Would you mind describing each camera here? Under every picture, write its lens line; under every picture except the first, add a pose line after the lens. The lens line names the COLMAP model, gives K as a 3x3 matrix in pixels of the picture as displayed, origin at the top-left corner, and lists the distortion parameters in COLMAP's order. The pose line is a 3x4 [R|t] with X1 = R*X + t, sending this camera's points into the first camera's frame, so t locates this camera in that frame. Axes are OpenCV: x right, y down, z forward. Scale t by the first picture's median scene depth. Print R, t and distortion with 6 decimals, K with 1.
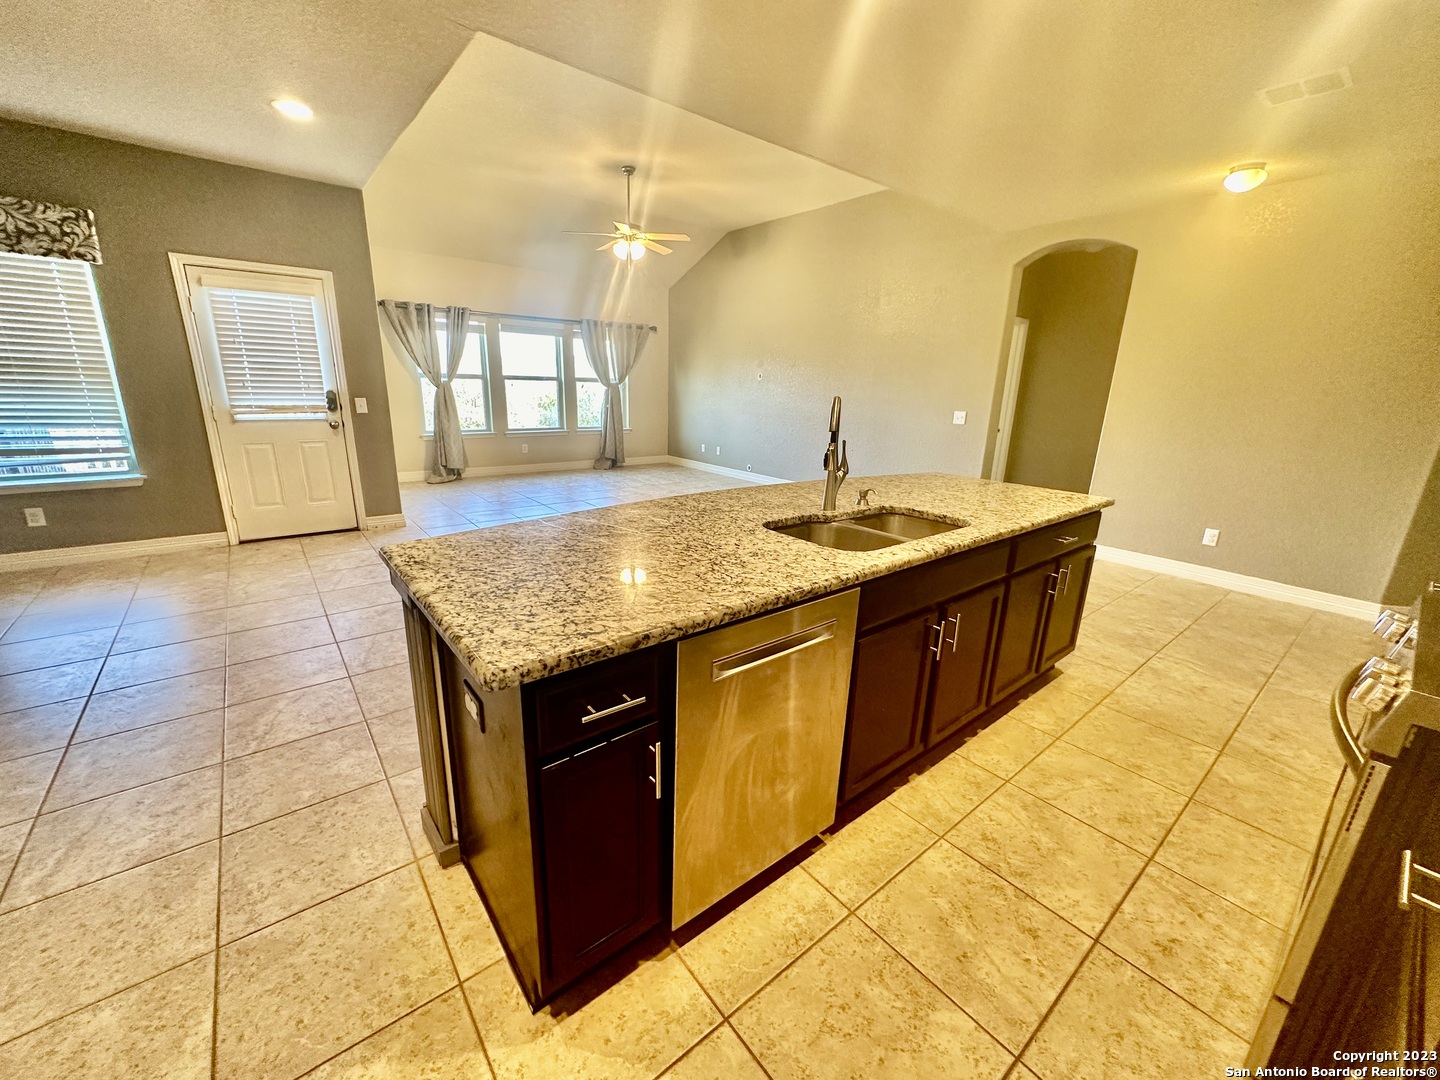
lens RADIAL K [[574.9, 0, 715.8], [0, 574.9, 534.6], [0, 0, 1]] dist [-0.001609, -0.000144]
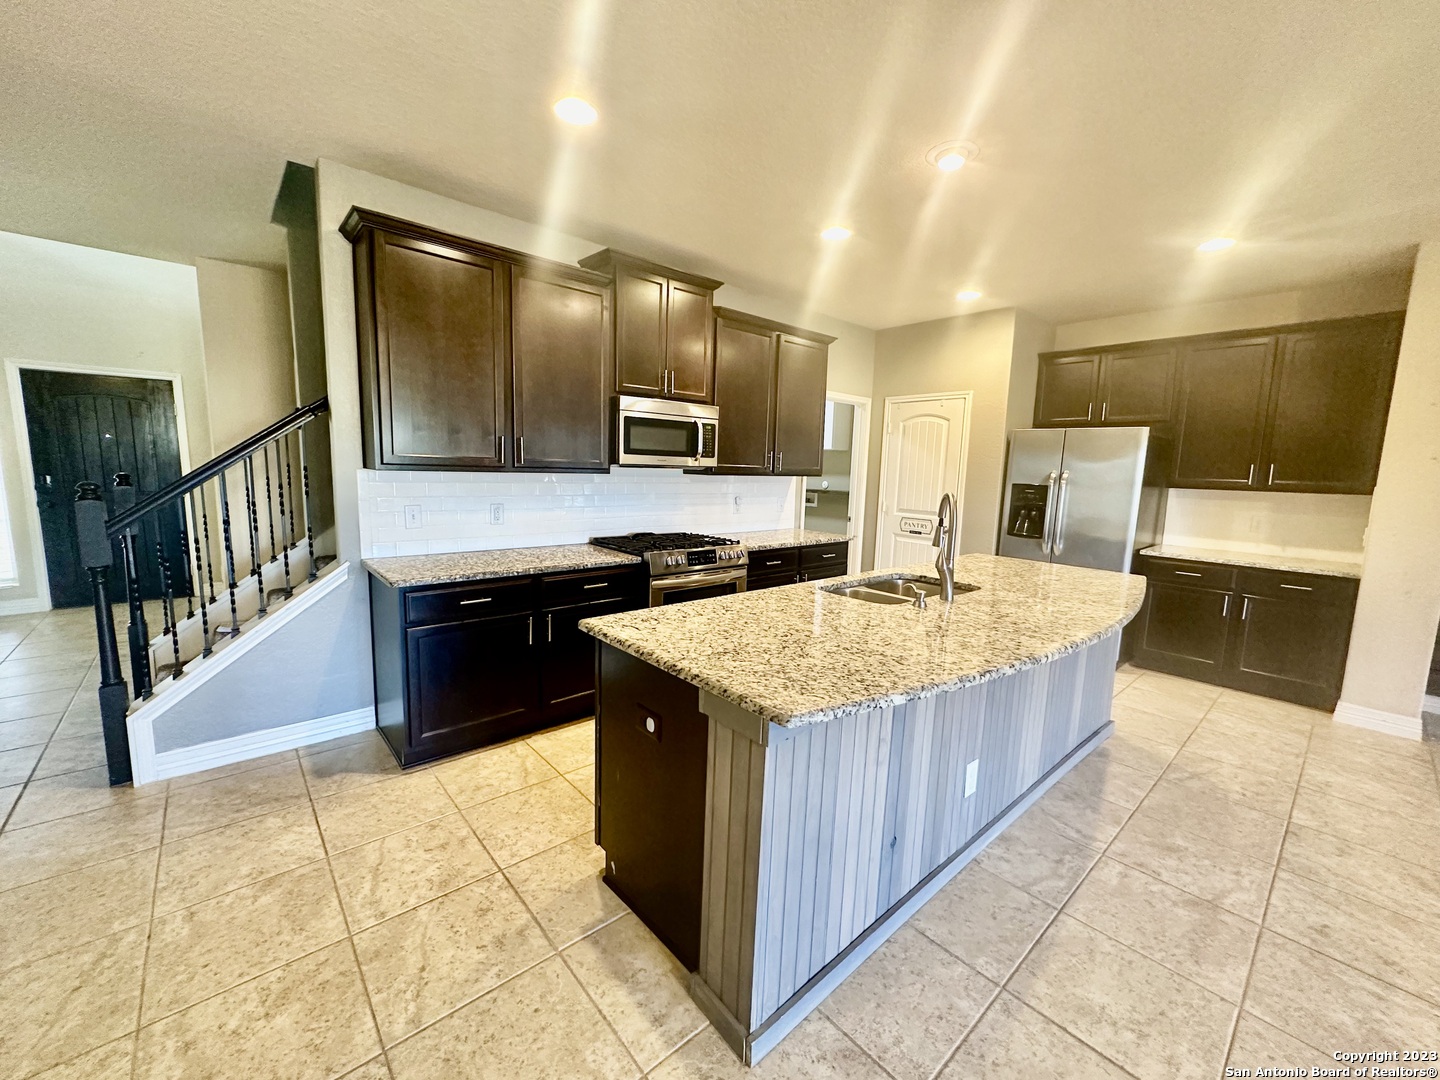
lens RADIAL K [[574.9, 0, 722.7], [0, 574.9, 548.8], [0, 0, 1]] dist [-0.001609, -0.000144]
pose [[0.998914, -0.013111, 0.044711, 0.095304], [0.018707, 0.991707, -0.127153, 0.033834], [-0.042673, 0.127851, 0.990875, -0.114444]]
